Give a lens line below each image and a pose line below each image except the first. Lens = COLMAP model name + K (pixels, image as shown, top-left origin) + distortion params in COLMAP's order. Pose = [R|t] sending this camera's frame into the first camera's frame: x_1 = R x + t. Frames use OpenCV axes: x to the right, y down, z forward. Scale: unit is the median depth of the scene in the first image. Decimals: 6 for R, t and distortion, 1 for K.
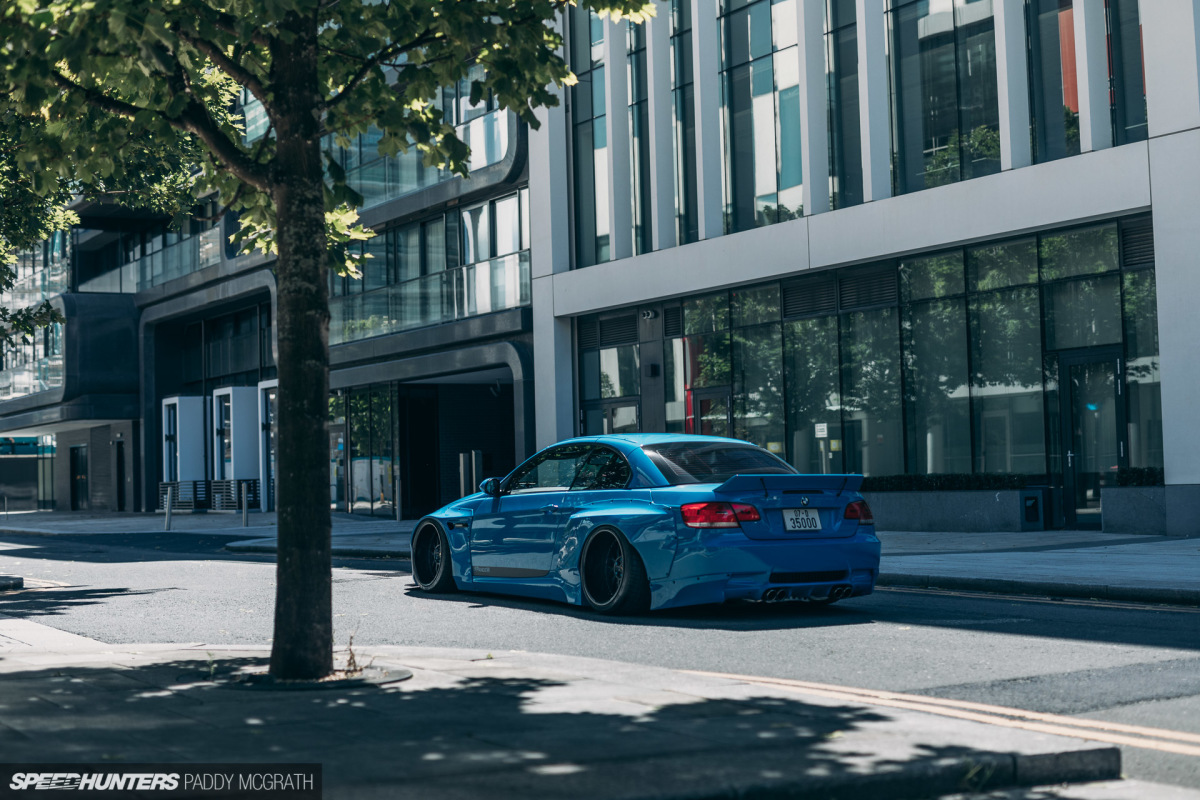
lens RADIAL K [[1801.0, 0, 600.5], [0, 1801.0, 396.6], [0, 0, 1]] dist [-0.002053, 0.000000]
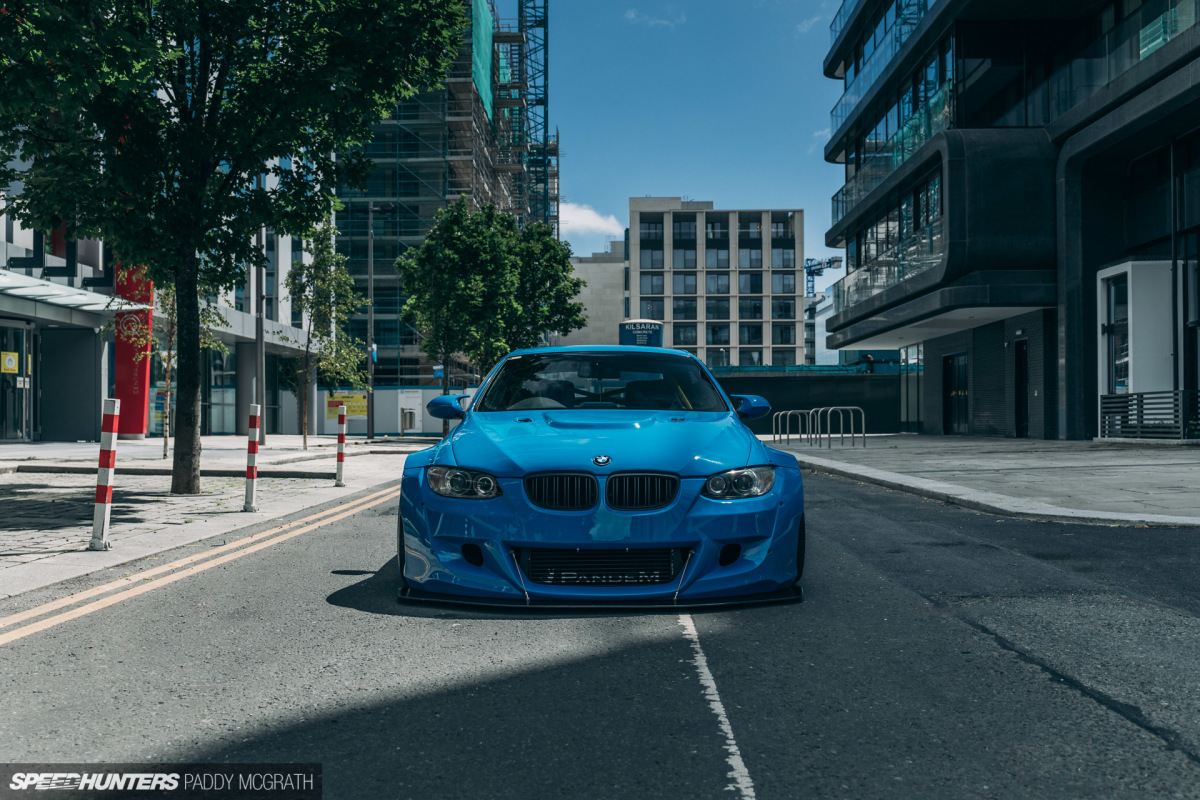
lens RADIAL K [[1075.8, 0, 597.4], [0, 1075.8, 400.3], [0, 0, 1]] dist [0.016968, 0.004140]
pose [[0.844503, 0.004530, -0.535531, -0.182345], [0.015014, 0.999371, 0.032130, 0.032837], [0.535340, -0.035175, 0.843904, 0.554880]]
